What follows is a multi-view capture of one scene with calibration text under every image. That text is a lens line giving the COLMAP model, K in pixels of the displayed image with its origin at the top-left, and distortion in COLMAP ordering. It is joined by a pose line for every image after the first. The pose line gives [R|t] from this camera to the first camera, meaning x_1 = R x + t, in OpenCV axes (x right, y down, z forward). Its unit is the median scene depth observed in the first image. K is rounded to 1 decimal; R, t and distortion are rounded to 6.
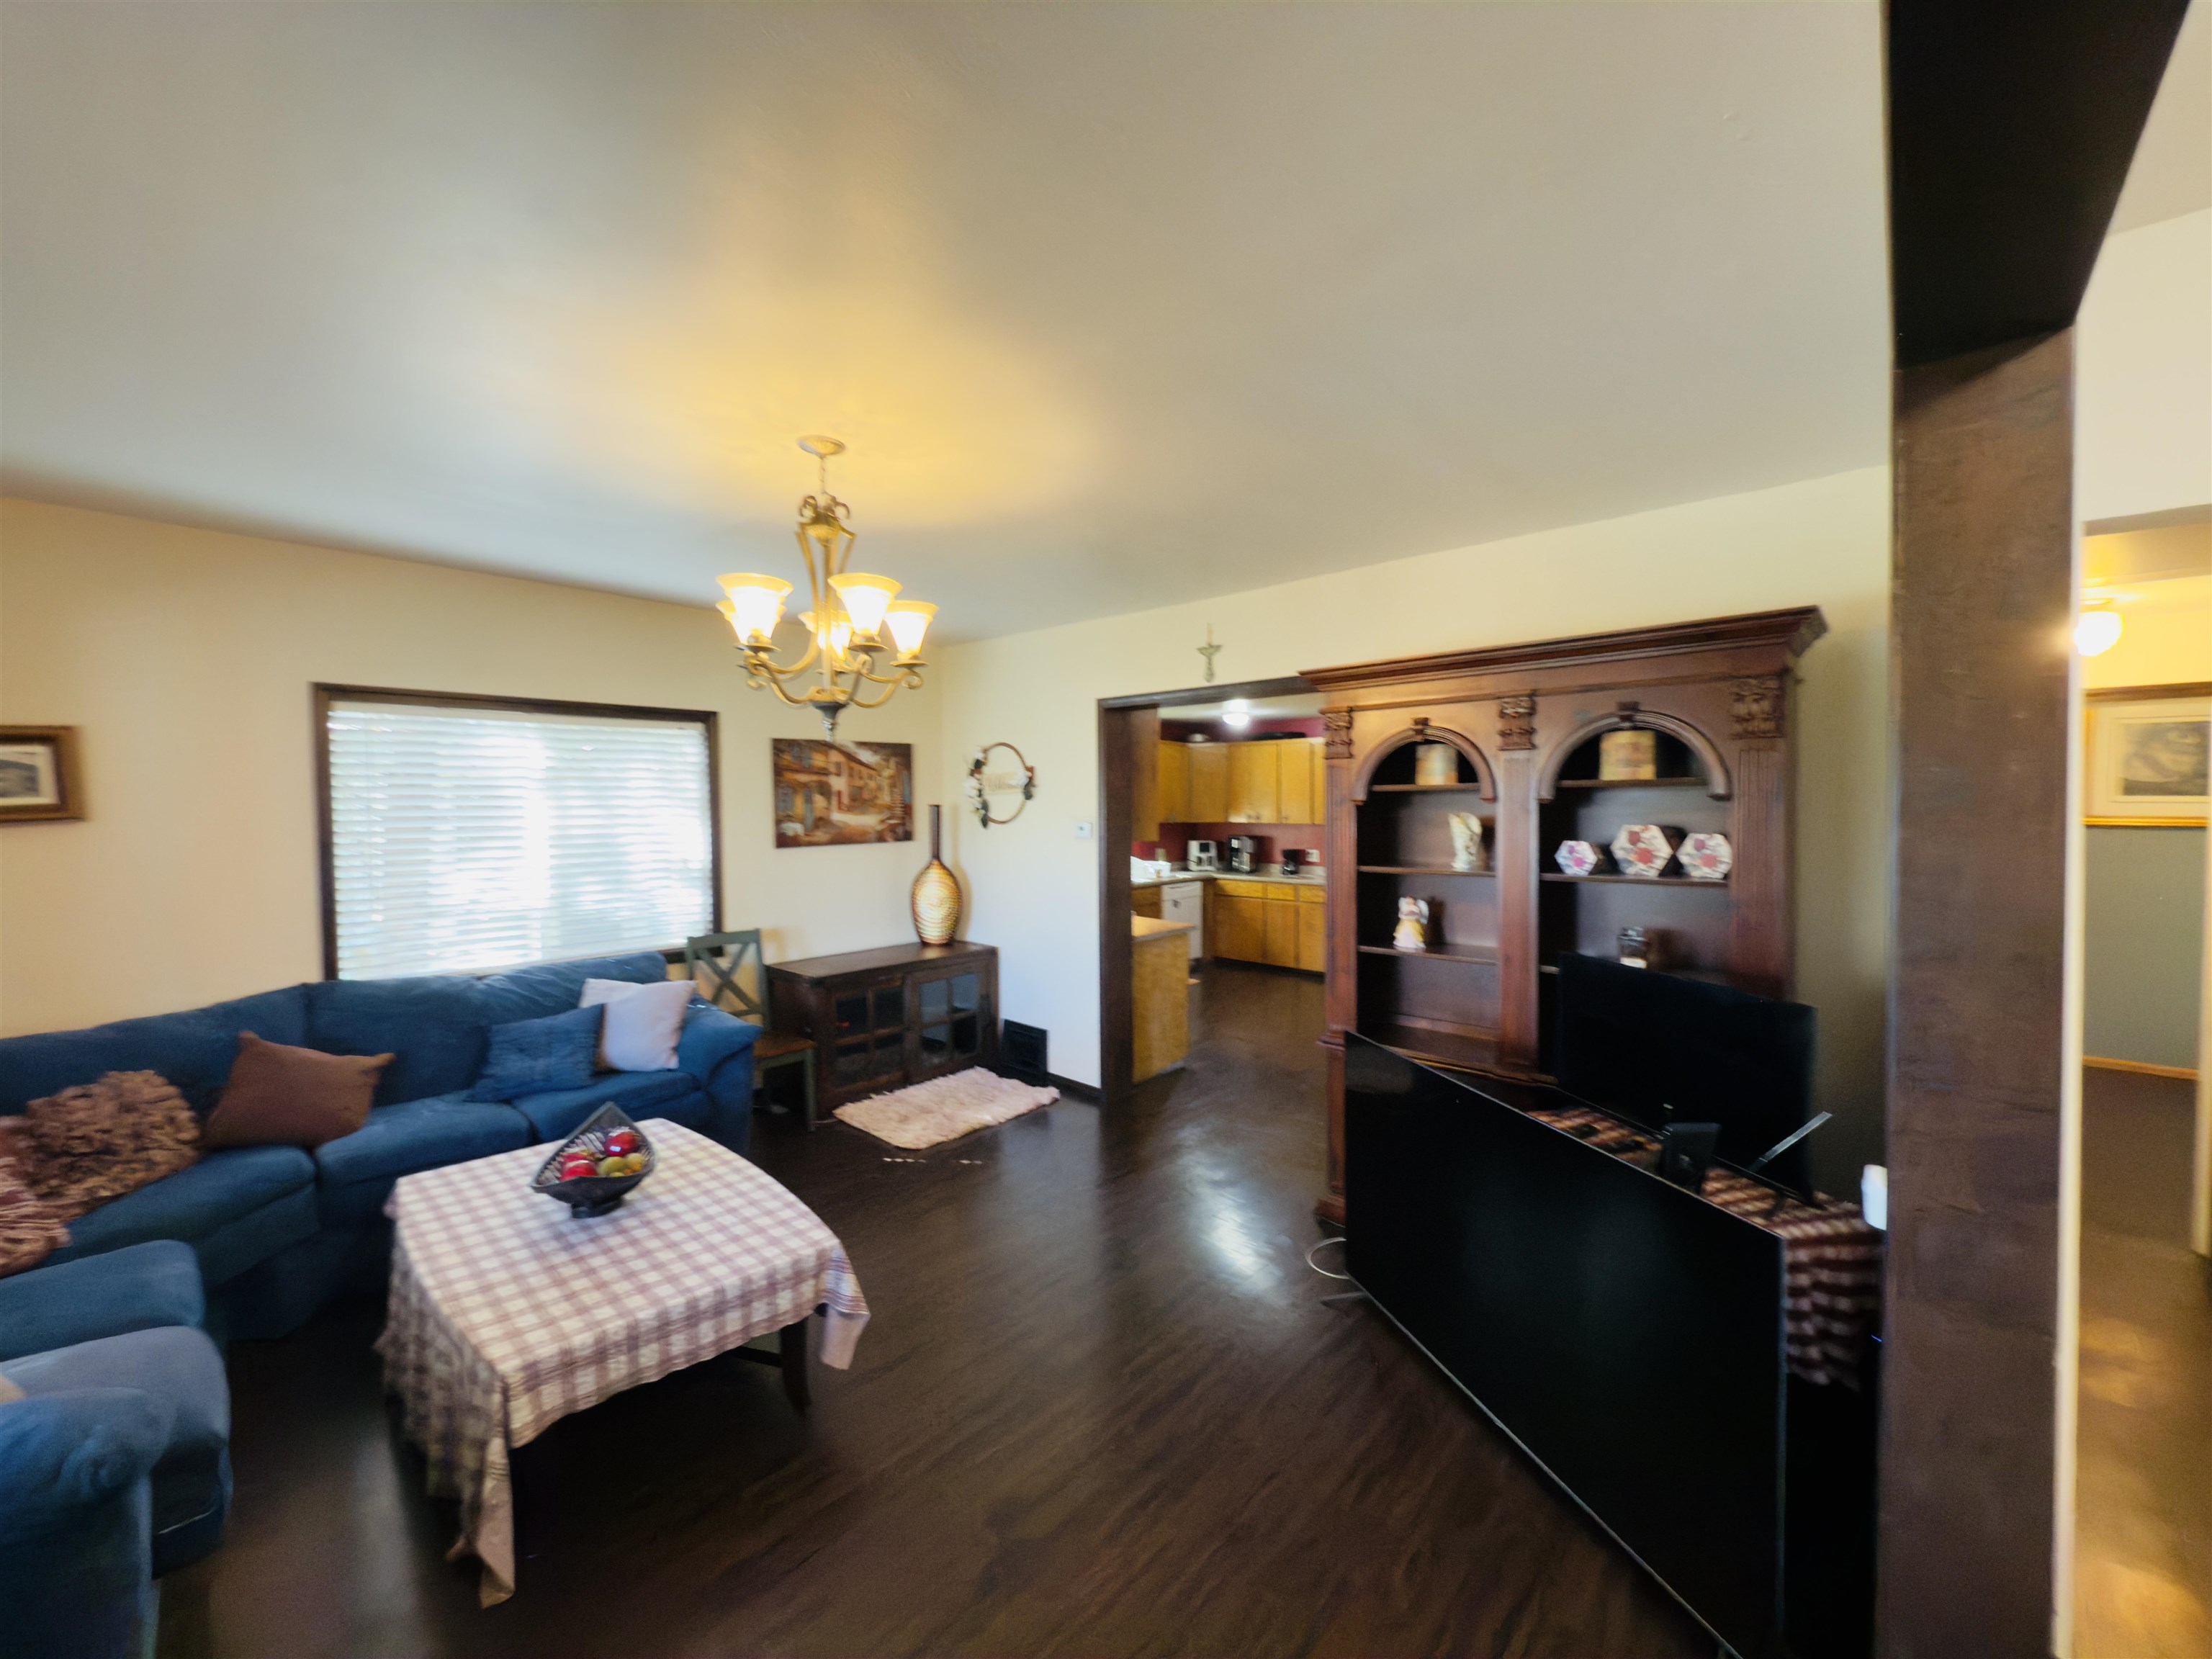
lens RADIAL K [[883.4, 0, 1107.2], [0, 883.4, 833.4], [0, 0, 1]] dist [-0.000406, 0.000299]
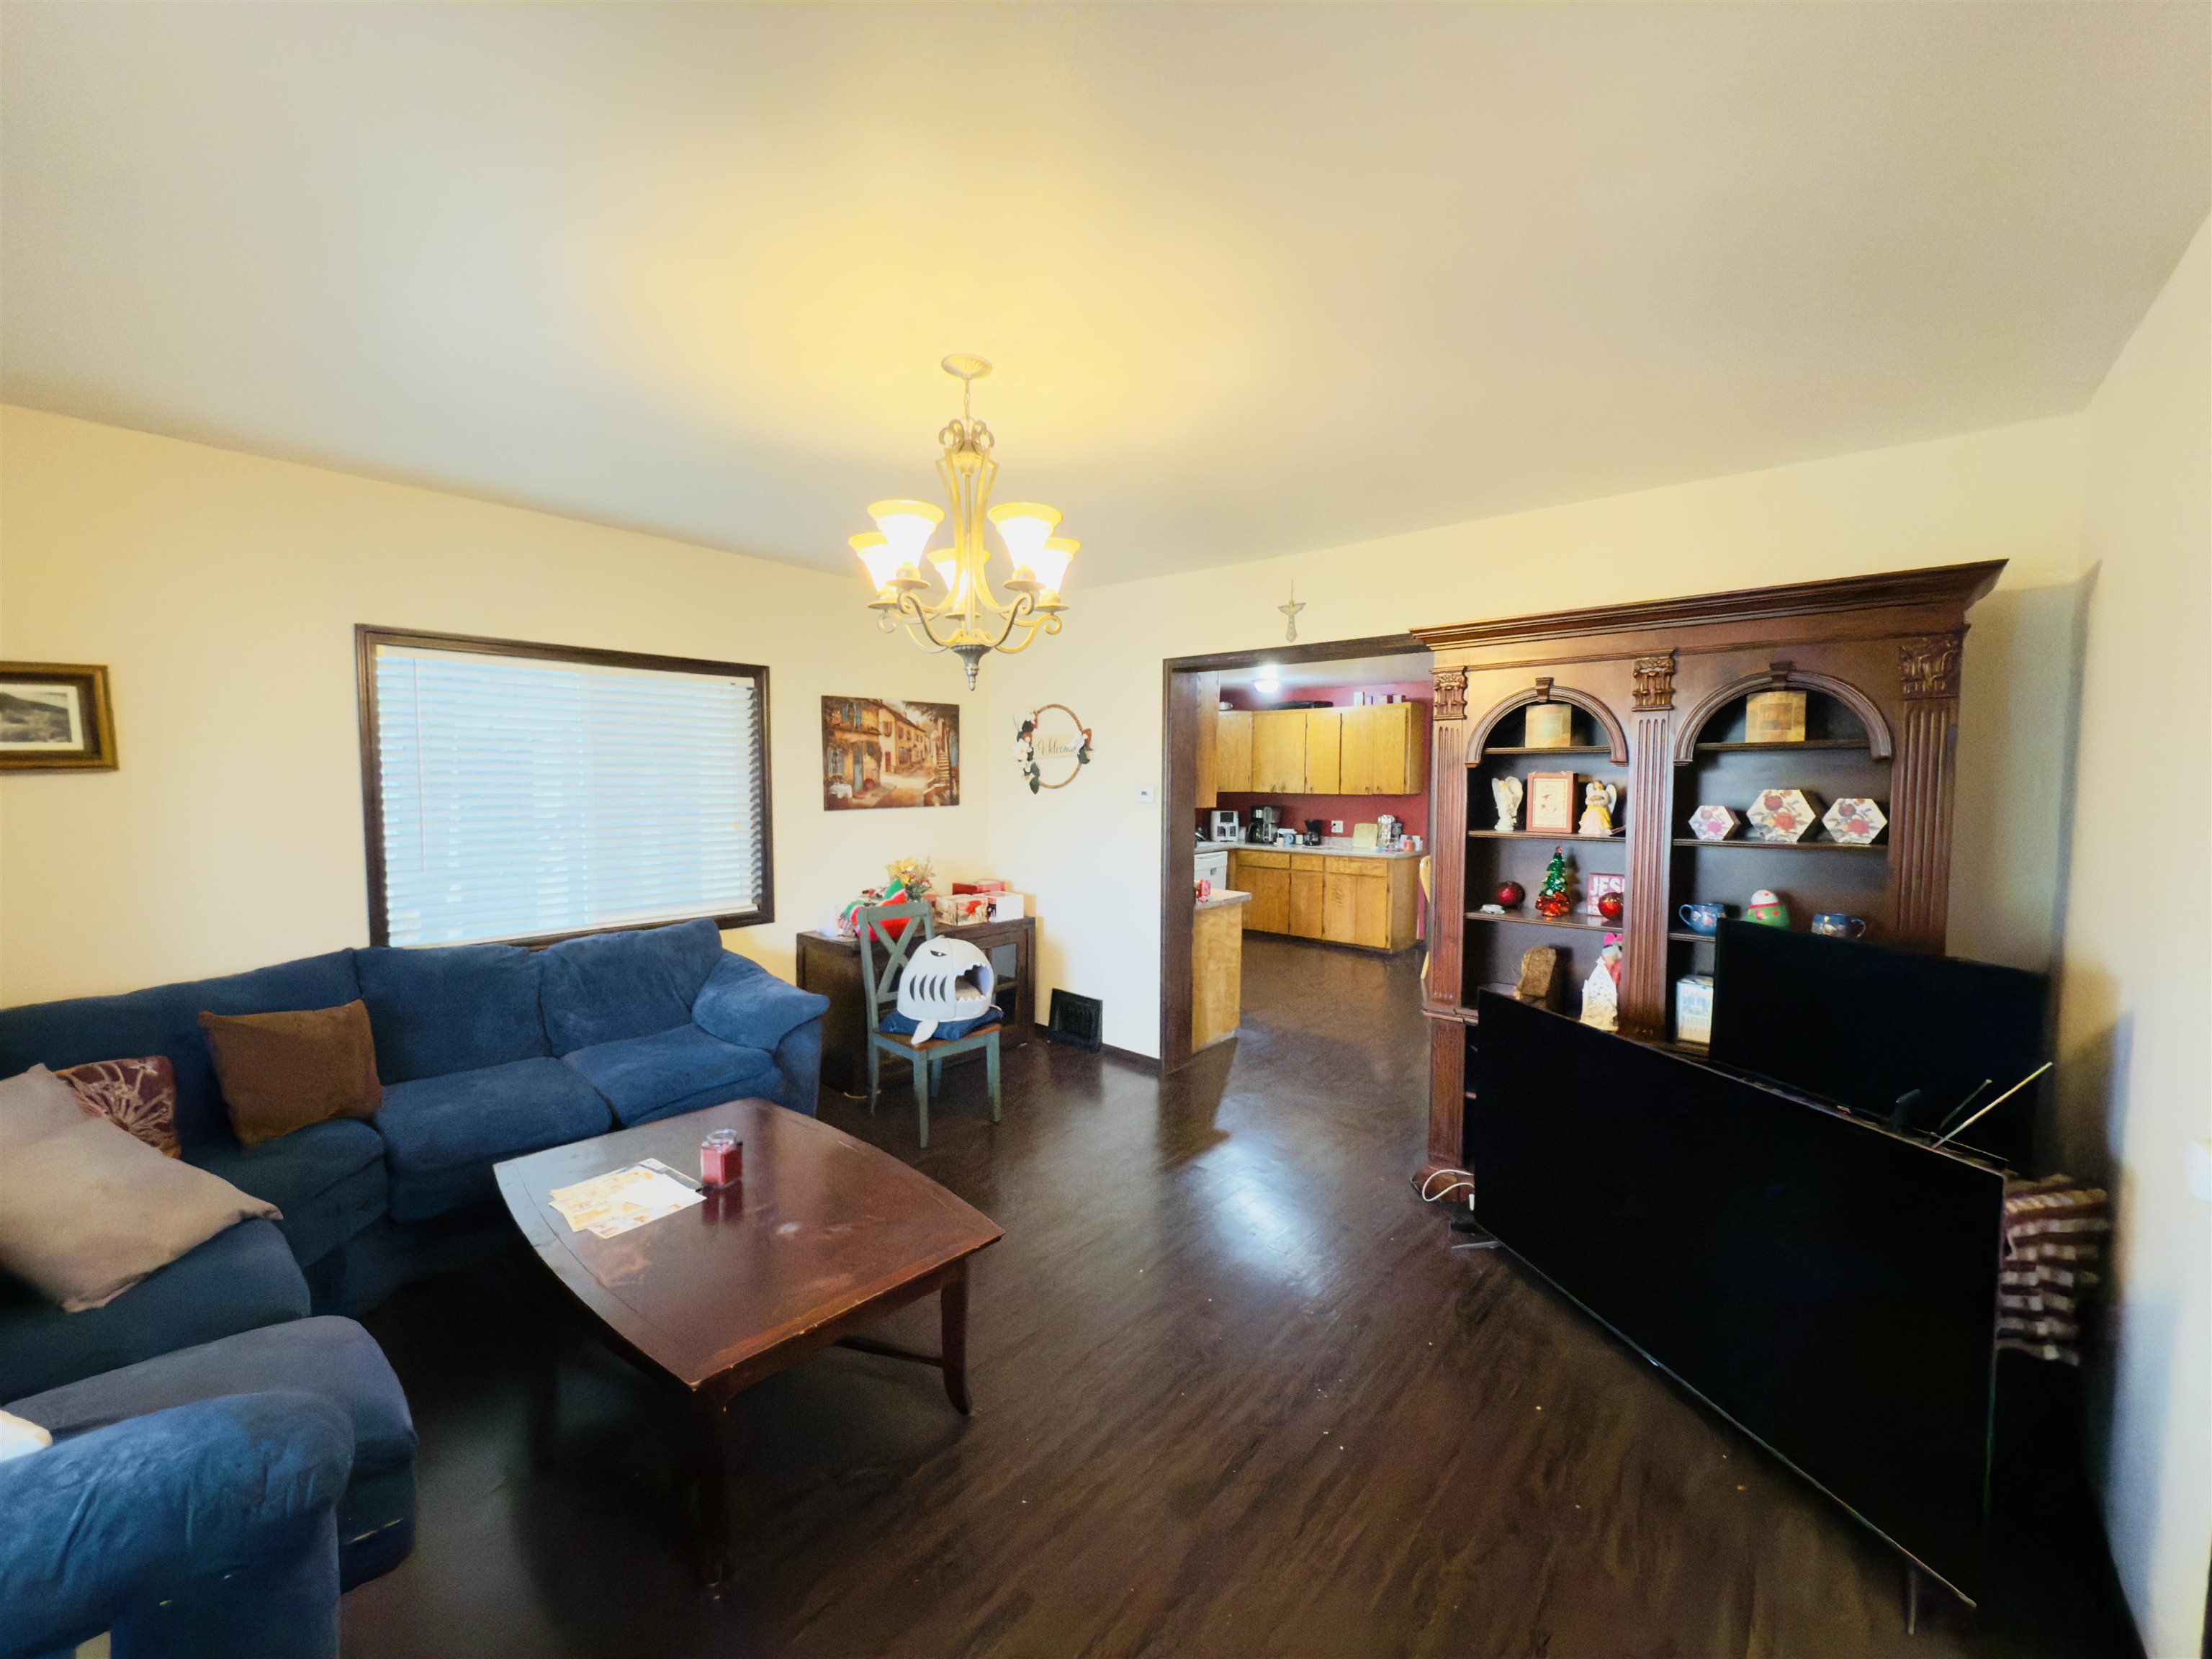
lens RADIAL K [[883.4, 0, 1111.2], [0, 883.4, 832.6], [0, 0, 1]] dist [-0.000406, 0.000299]
pose [[0.999436, 0.008359, 0.032528, -0.095551], [-0.009313, 0.999528, 0.029288, 0.009351], [-0.032268, -0.029574, 0.999042, 0.029880]]
